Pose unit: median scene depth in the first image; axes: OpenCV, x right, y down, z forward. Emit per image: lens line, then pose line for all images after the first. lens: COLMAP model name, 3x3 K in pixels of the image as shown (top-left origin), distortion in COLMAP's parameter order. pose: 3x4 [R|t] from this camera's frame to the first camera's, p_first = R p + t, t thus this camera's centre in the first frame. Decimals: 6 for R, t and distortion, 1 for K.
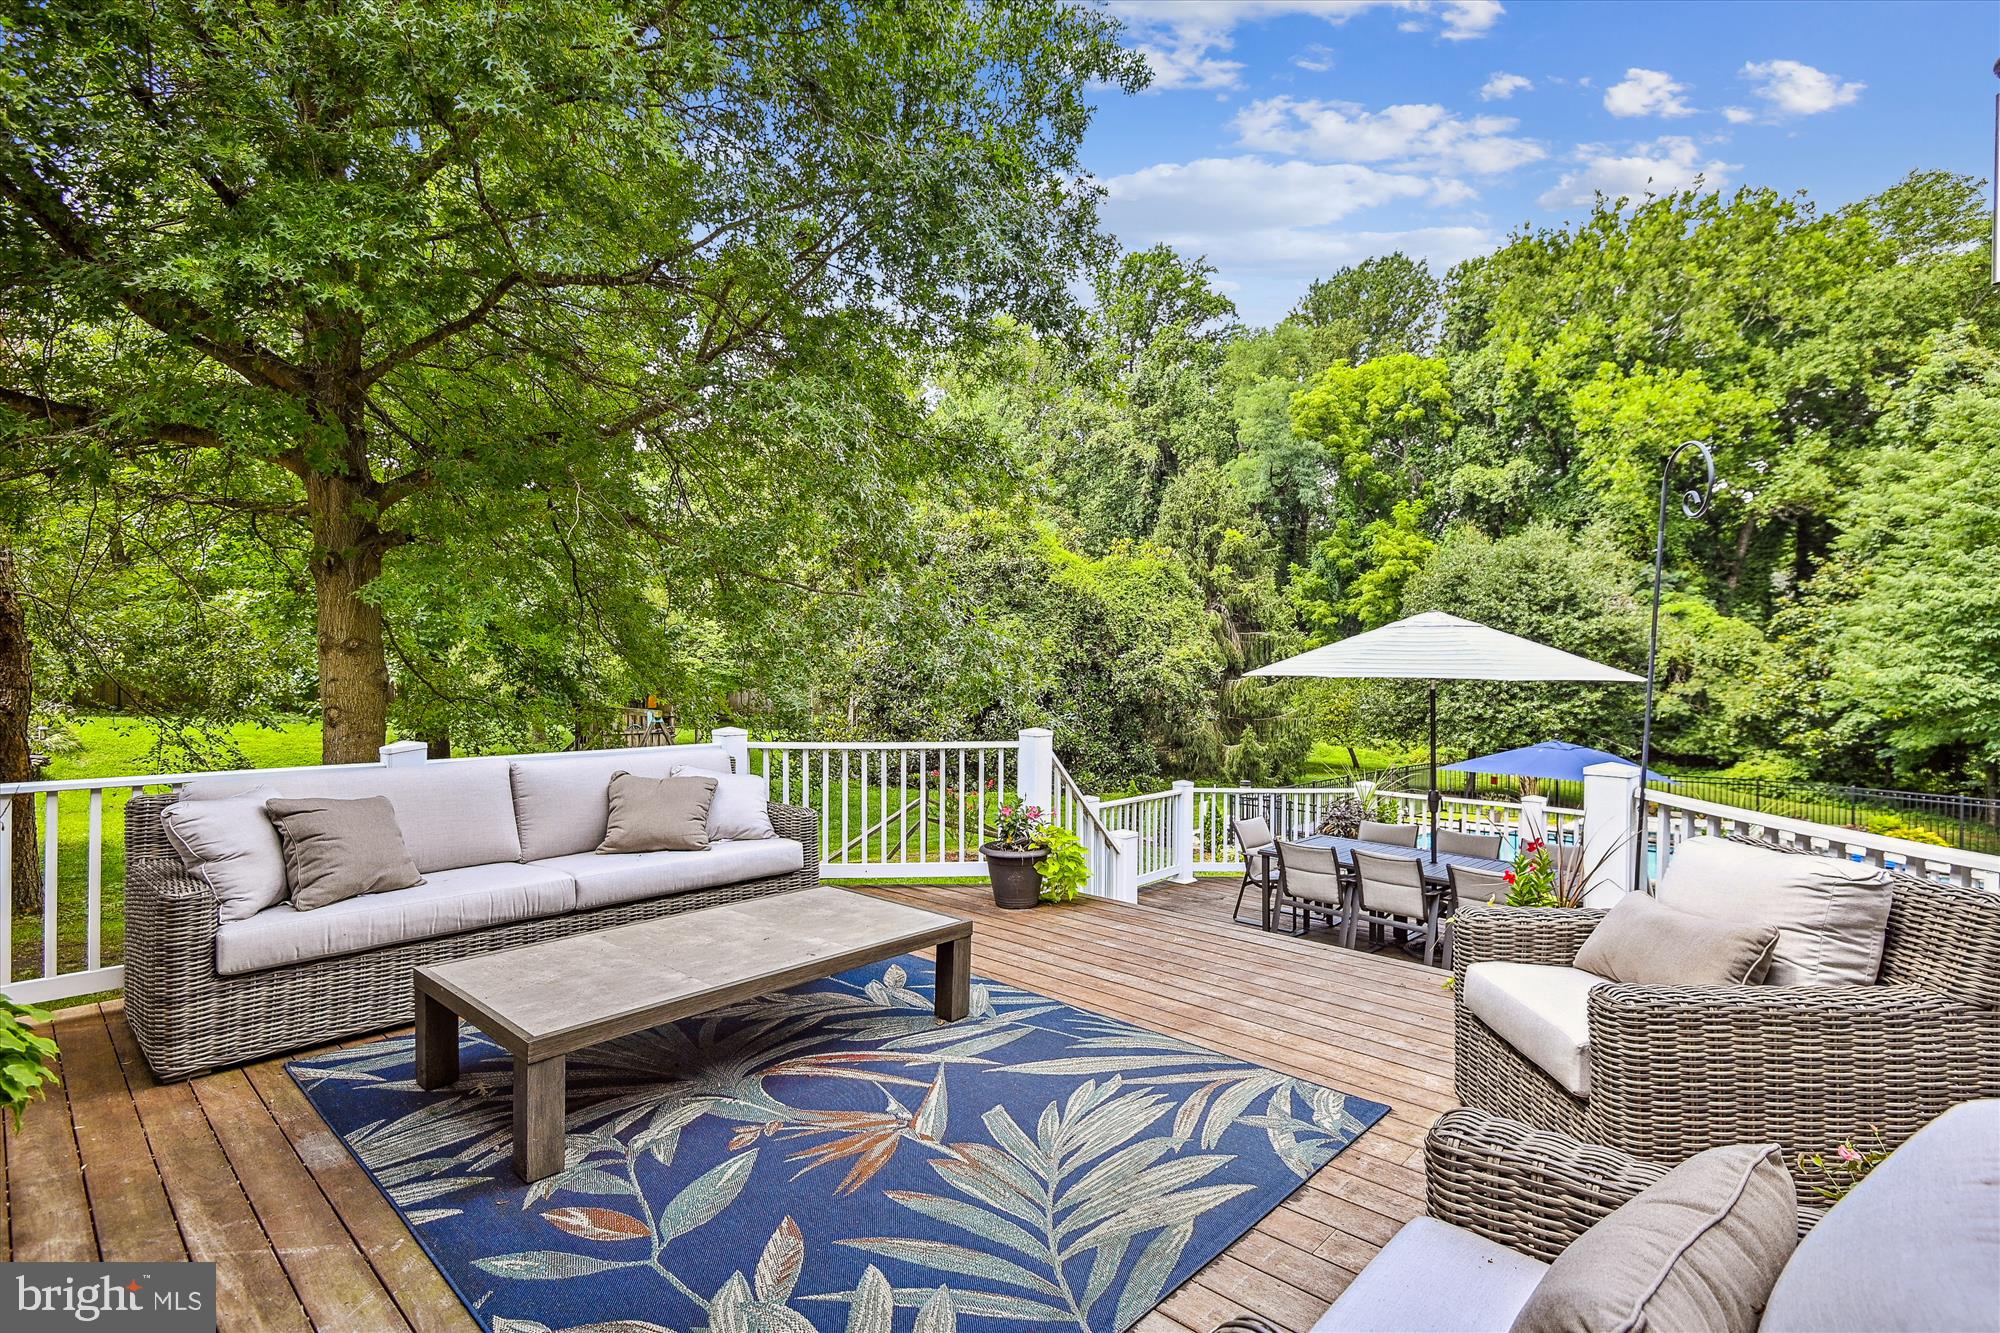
lens RADIAL K [[976.1, 0, 998.5], [0, 976.1, 672.0], [0, 0, 1]] dist [0.006803, 0.001078]
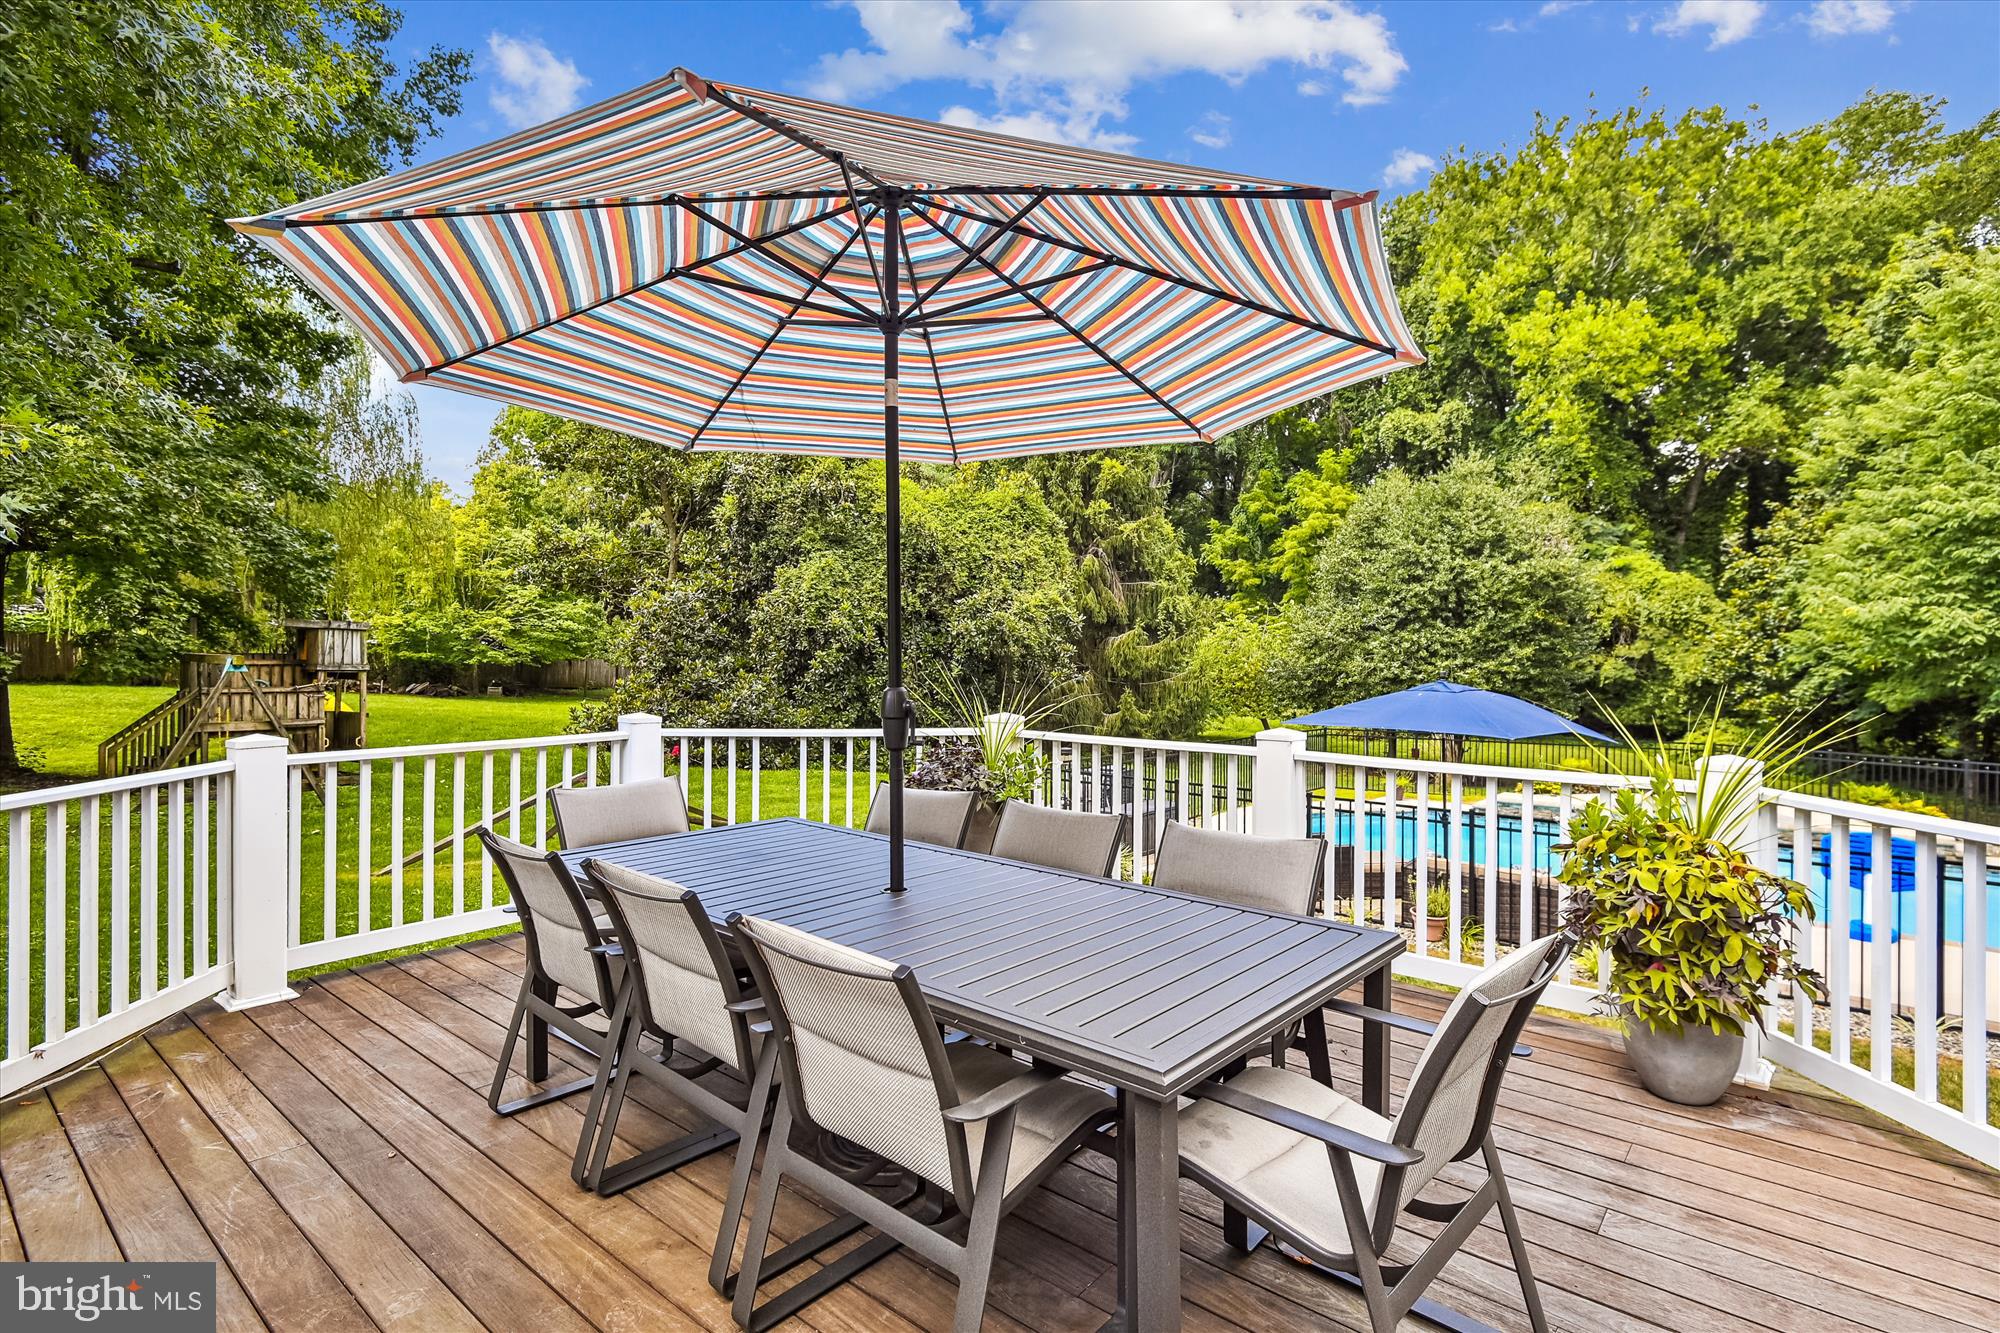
lens RADIAL K [[996.8, 0, 1001.1], [0, 996.8, 651.7], [0, 0, 1]] dist [0.013404, -0.001342]
pose [[0.998893, -0.002332, 0.046977, 0.081994], [0.002470, 0.999993, -0.002871, 0.018915], [-0.046970, 0.002984, 0.998892, 0.110254]]
